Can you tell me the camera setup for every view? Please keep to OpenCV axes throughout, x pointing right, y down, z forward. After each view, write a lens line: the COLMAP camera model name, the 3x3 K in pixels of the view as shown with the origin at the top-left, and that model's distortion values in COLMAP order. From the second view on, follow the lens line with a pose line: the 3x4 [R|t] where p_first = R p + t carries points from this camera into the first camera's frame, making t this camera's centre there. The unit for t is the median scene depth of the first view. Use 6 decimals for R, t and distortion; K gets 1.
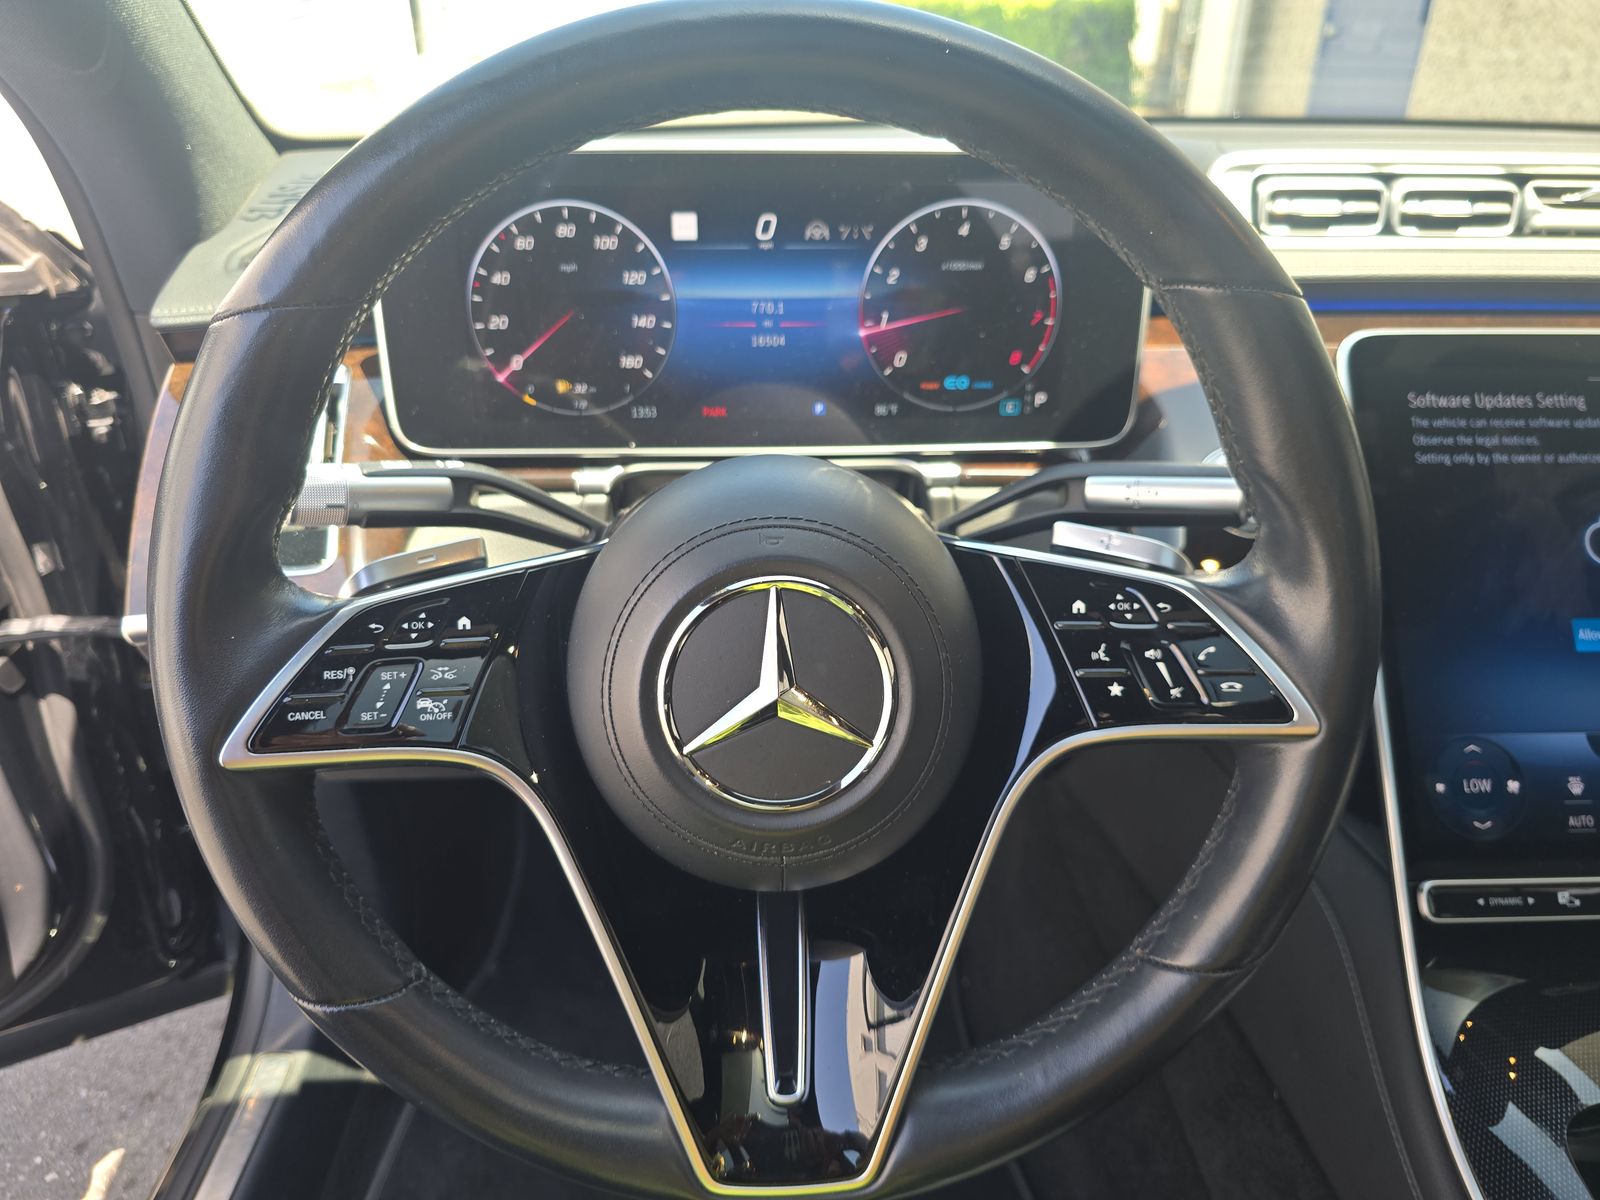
lens RADIAL K [[1092.1, 0, 802.2], [0, 1092.1, 608.3], [0, 0, 1]] dist [0.022846, -0.028535]
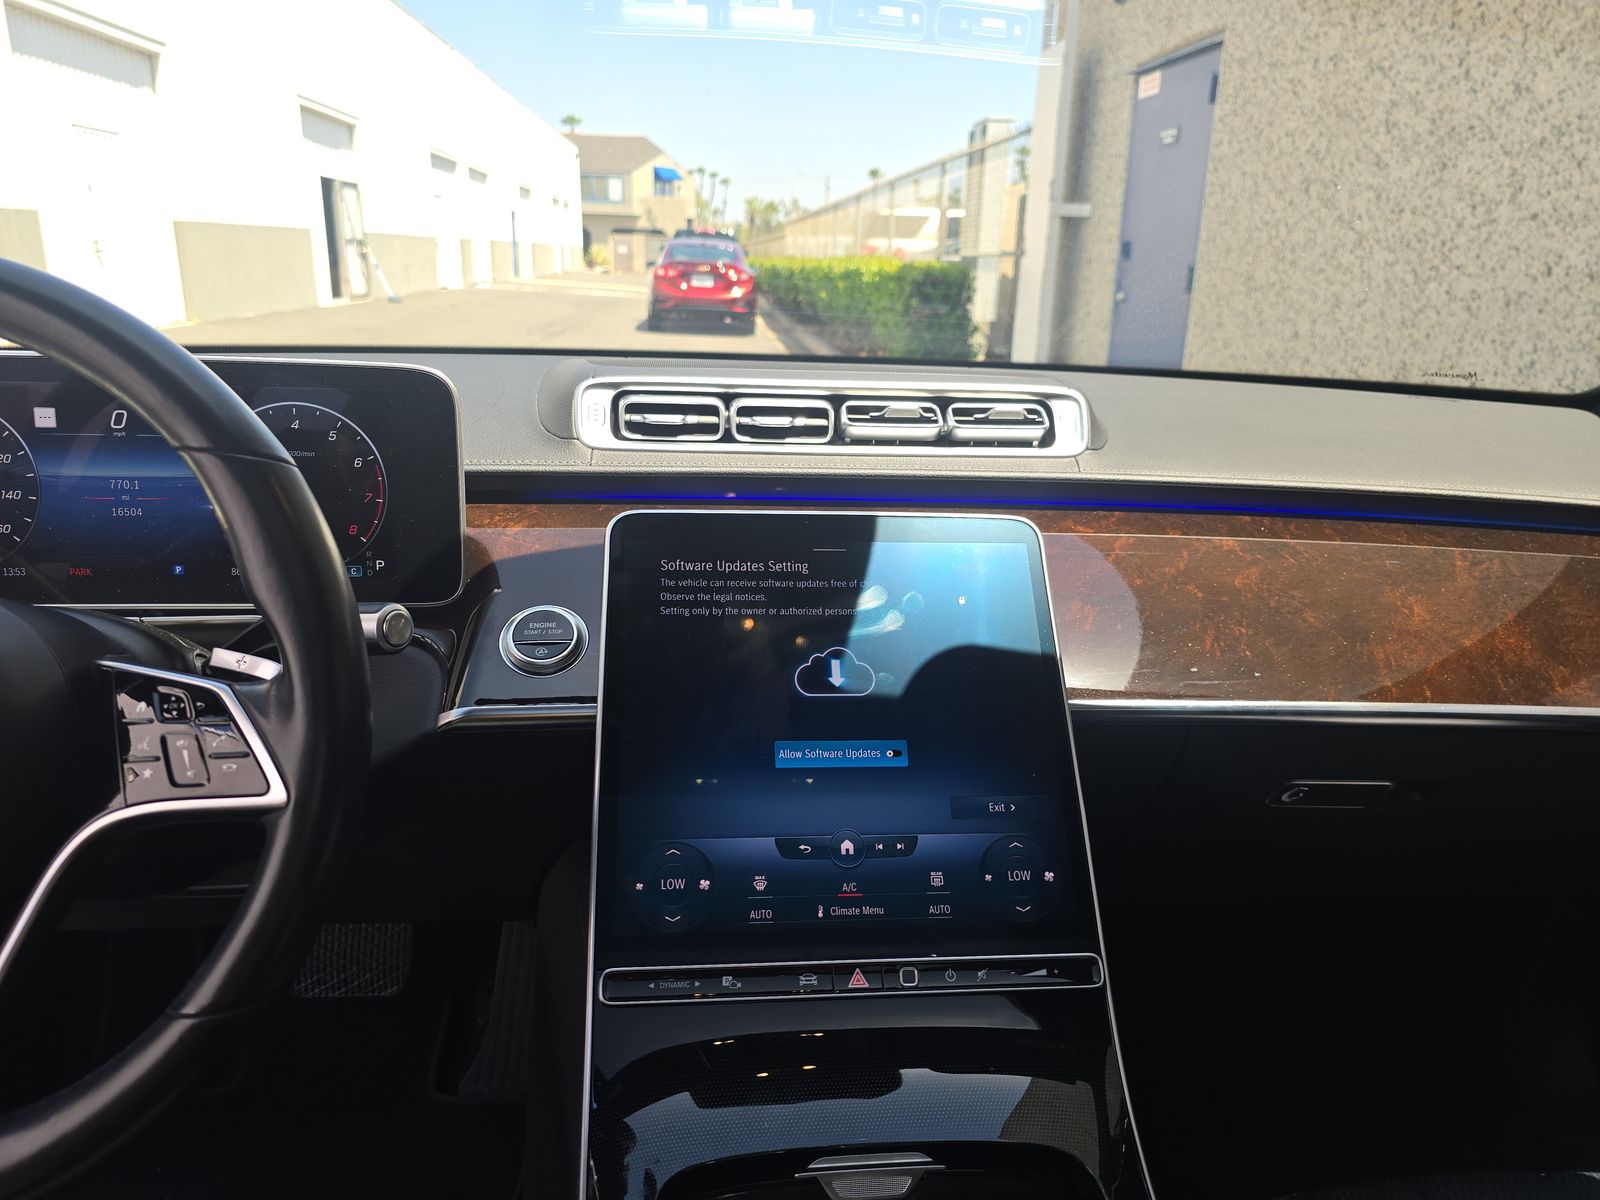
lens RADIAL K [[1080.8, 0, 800.0], [0, 1080.8, 600.0], [0, 0, 1]] dist [0.039892, -0.045947]
pose [[0.996899, 0.004880, 0.078539, 0.604445], [0.011131, 0.979296, -0.202128, 0.092288], [-0.077899, 0.202375, 0.976205, -0.176312]]
